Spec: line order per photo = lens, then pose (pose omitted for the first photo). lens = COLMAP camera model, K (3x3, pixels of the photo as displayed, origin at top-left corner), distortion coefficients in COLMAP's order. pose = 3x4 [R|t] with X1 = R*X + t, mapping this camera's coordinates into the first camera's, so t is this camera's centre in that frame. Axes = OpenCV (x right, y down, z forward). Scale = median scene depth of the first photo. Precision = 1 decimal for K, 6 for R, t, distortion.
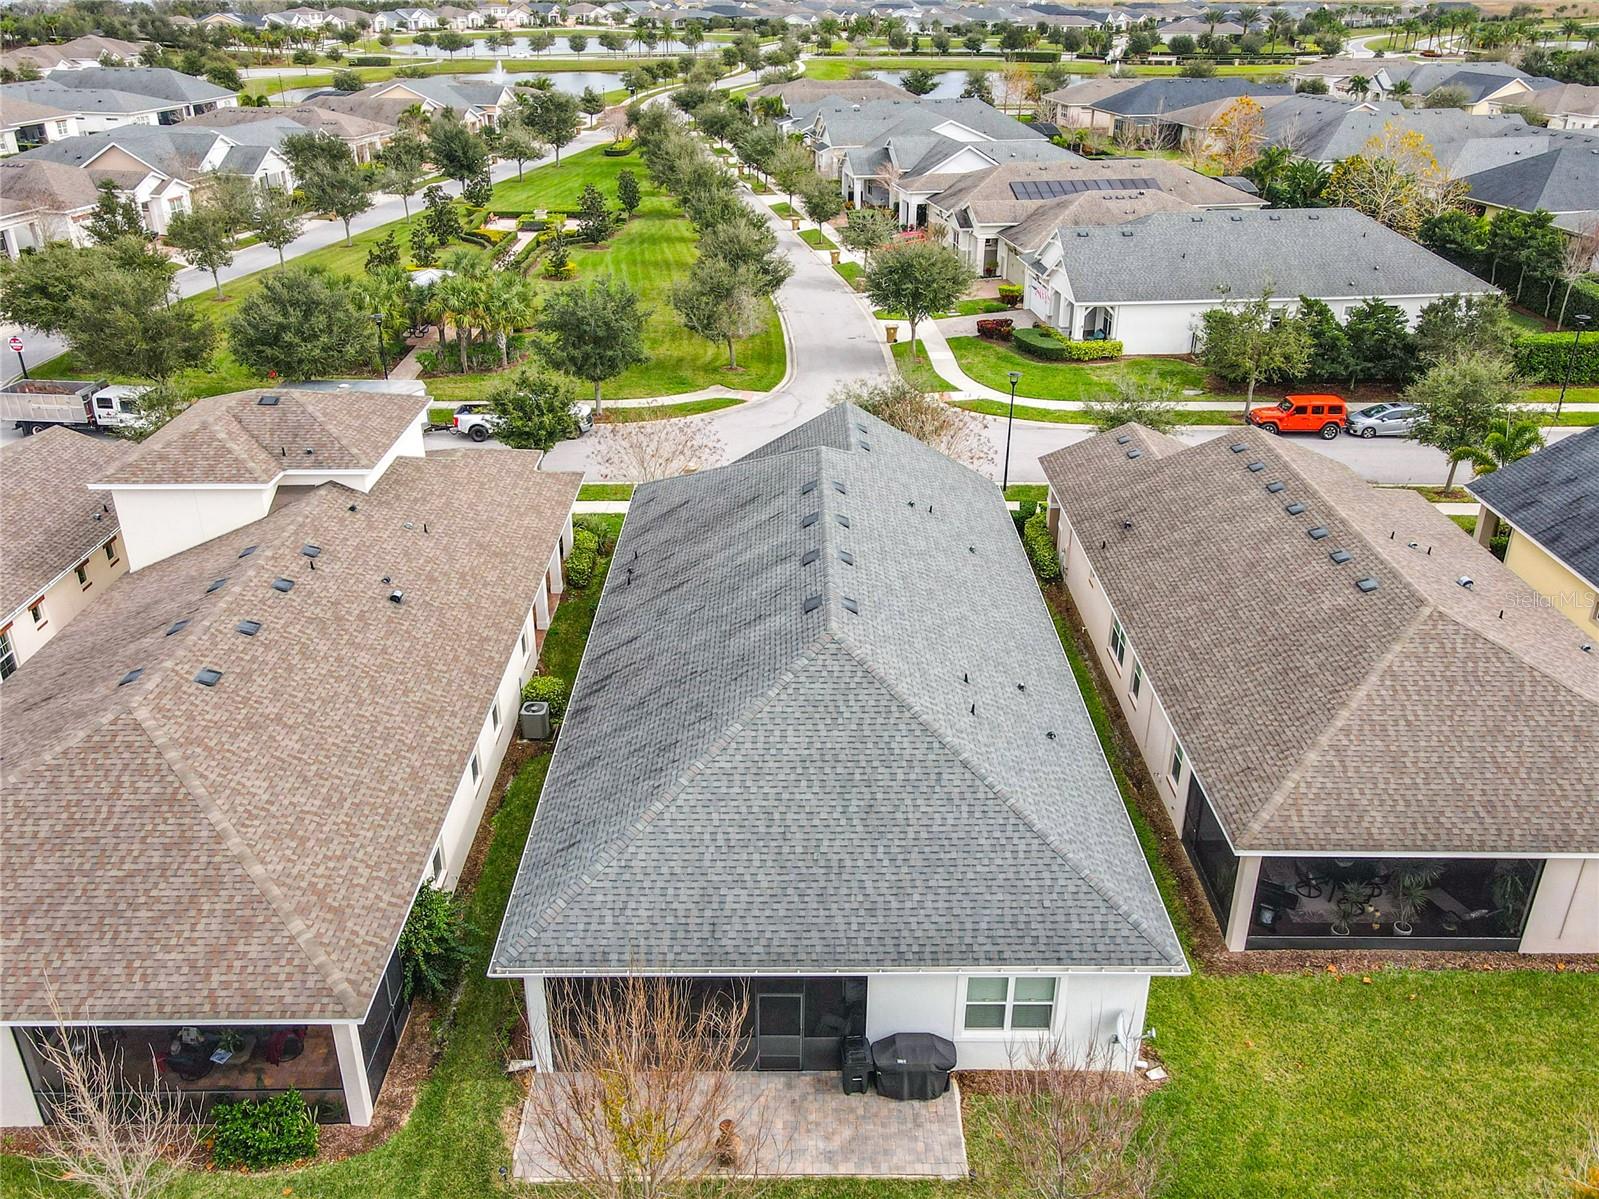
lens RADIAL K [[1192.2, 0, 799.5], [0, 1192.2, 599.5], [0, 0, 1]] dist [0.002355, 0.030600]
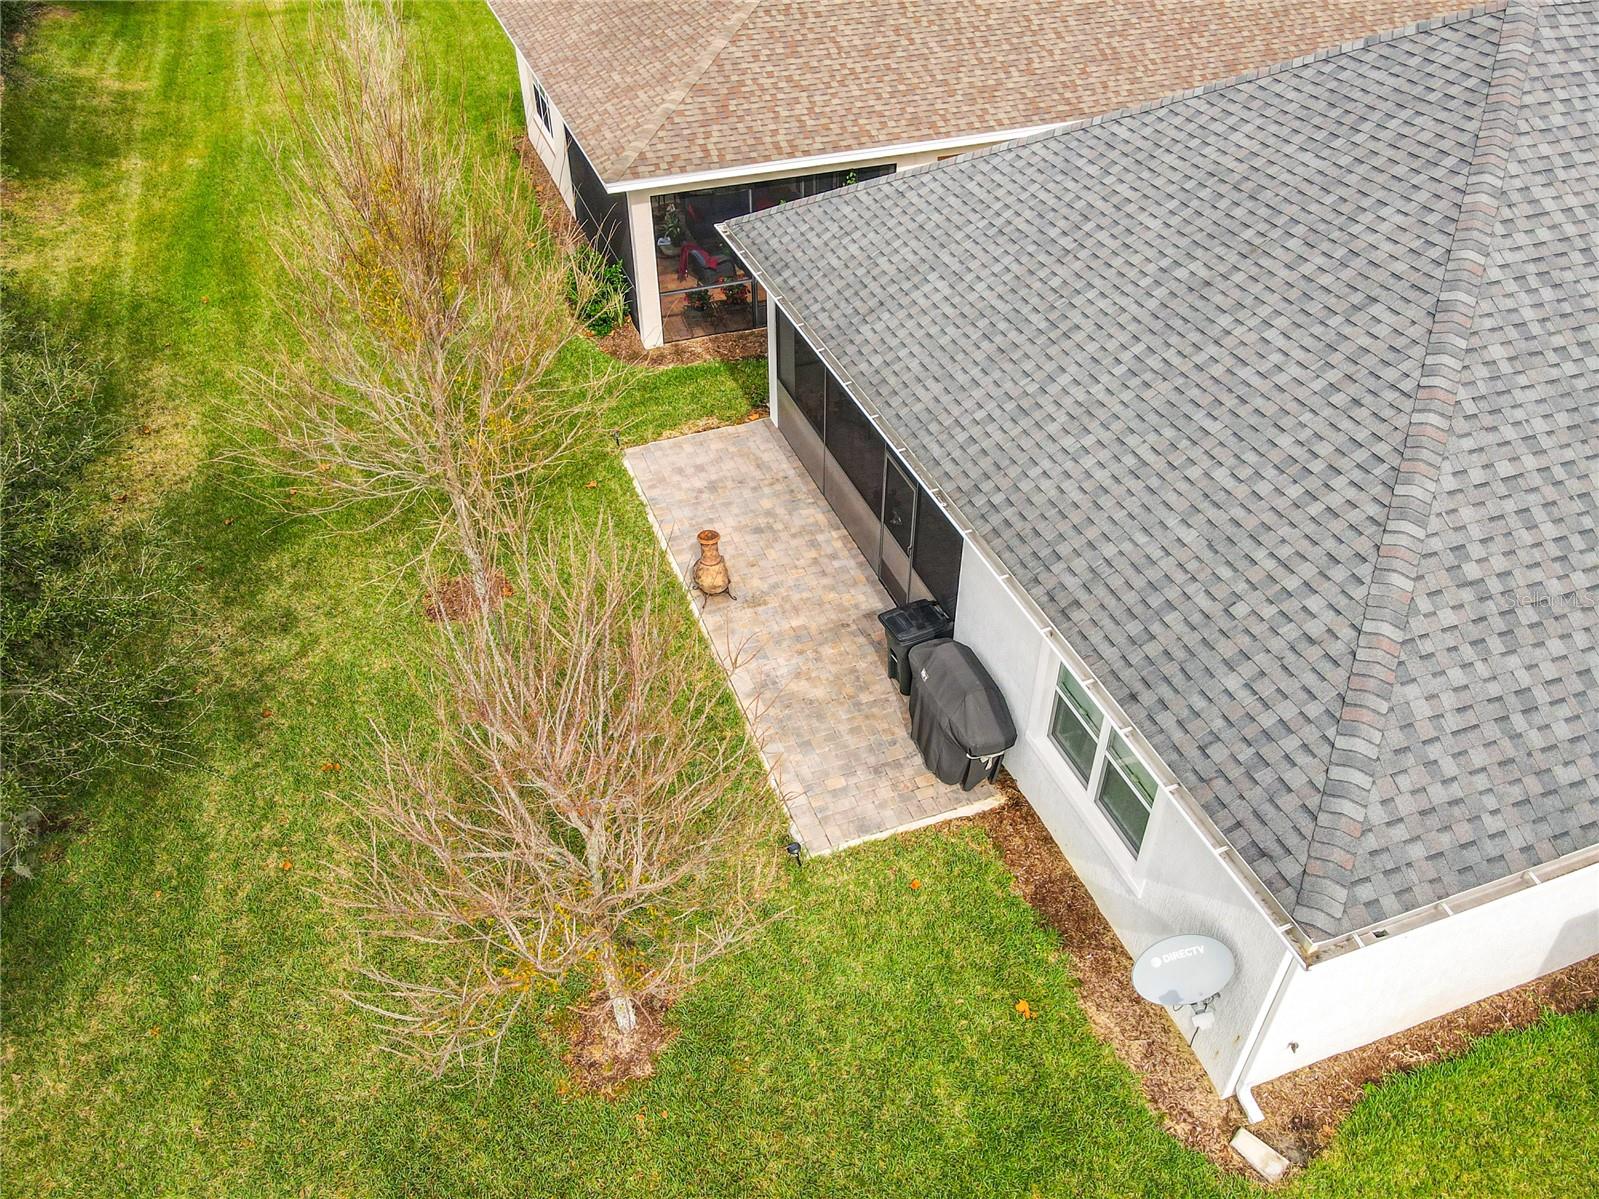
lens RADIAL K [[1192.2, 0, 799.5], [0, 1192.2, 599.5], [0, 0, 1]] dist [0.002355, 0.030600]
pose [[0.348628, 0.600384, -0.719721, 0.441837], [-0.397866, 0.790076, 0.466350, 0.119046], [0.848623, 0.123770, 0.514315, 0.649323]]
